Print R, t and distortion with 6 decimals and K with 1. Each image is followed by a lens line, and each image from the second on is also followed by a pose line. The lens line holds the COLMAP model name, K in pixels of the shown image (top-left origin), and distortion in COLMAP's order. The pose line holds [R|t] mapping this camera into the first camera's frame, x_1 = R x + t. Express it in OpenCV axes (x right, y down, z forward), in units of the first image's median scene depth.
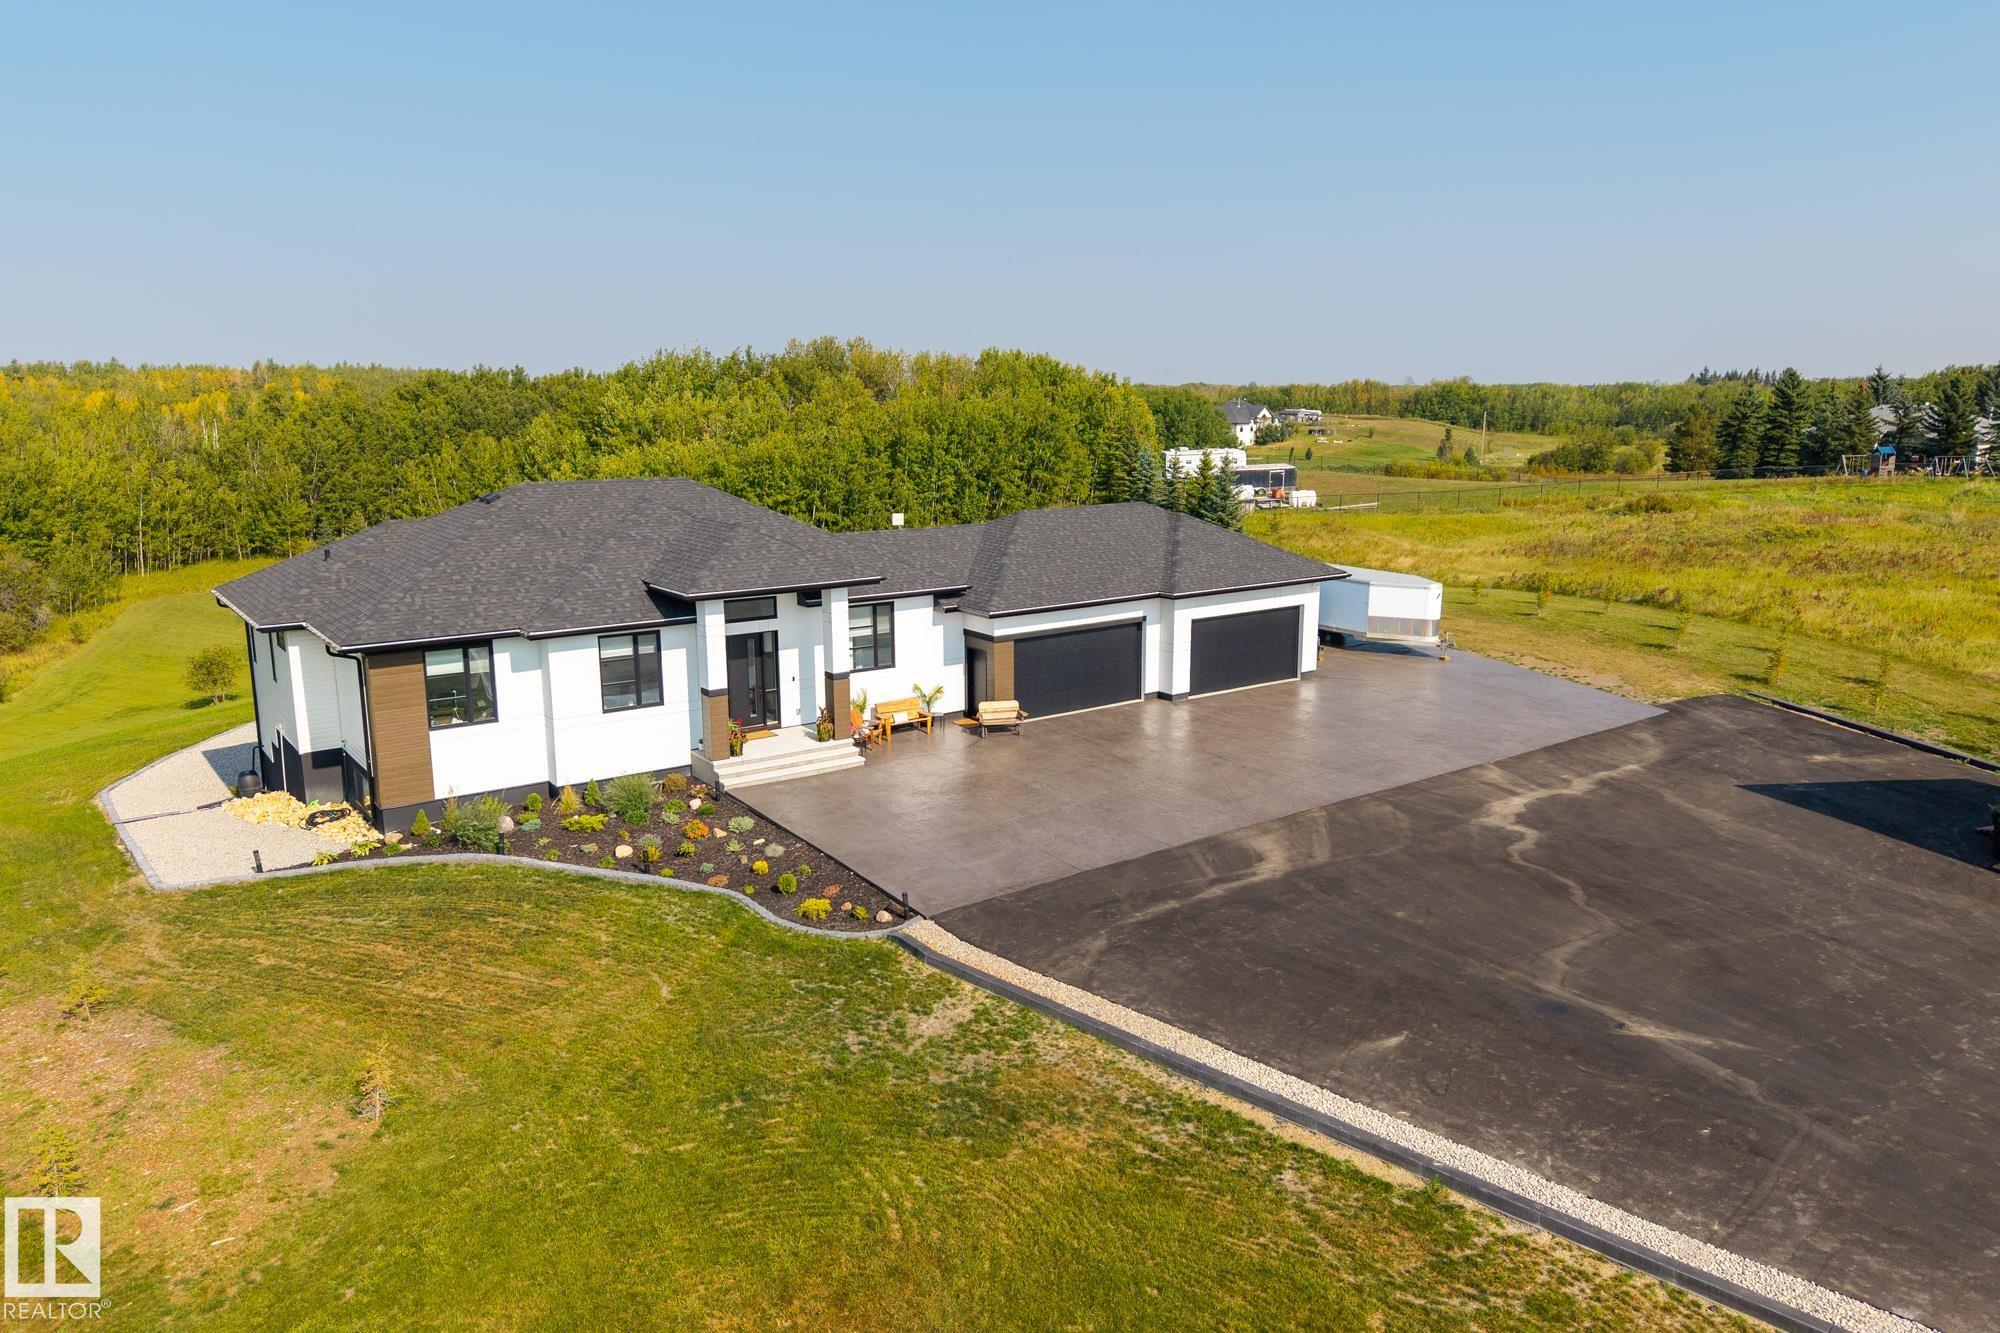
lens RADIAL K [[1372.1, 0, 993.8], [0, 1372.1, 675.1], [0, 0, 1]] dist [0.034100, -0.045018]
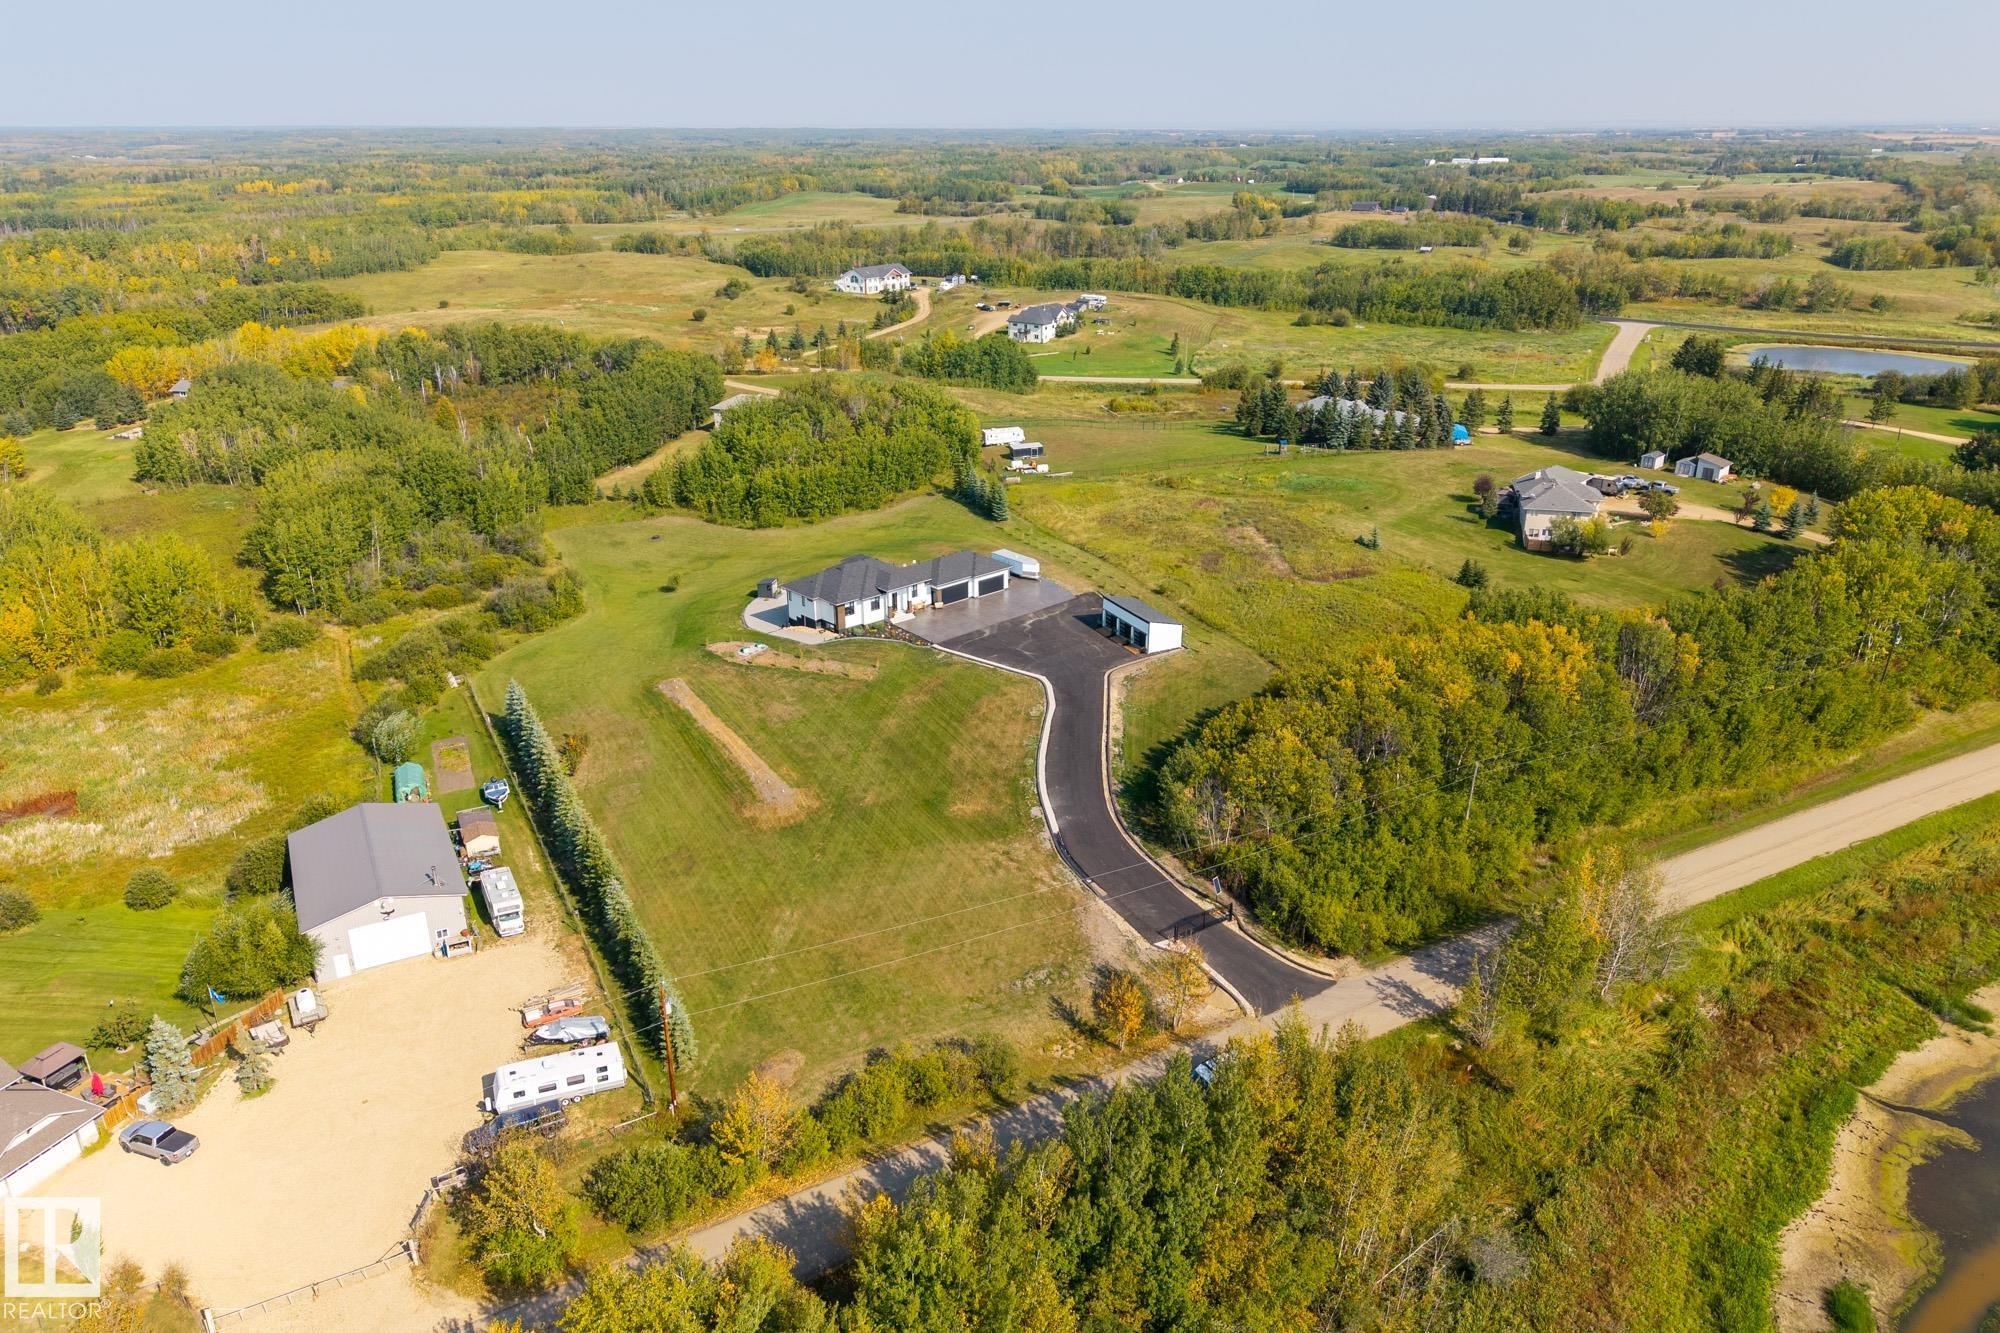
lens RADIAL K [[1372.1, 0, 993.8], [0, 1372.1, 675.1], [0, 0, 1]] dist [0.034100, -0.045018]
pose [[0.994006, -0.041815, 0.101009, -0.362491], [0.023274, 0.983720, 0.178197, -0.702168], [-0.106816, -0.174778, 0.978797, -4.573858]]
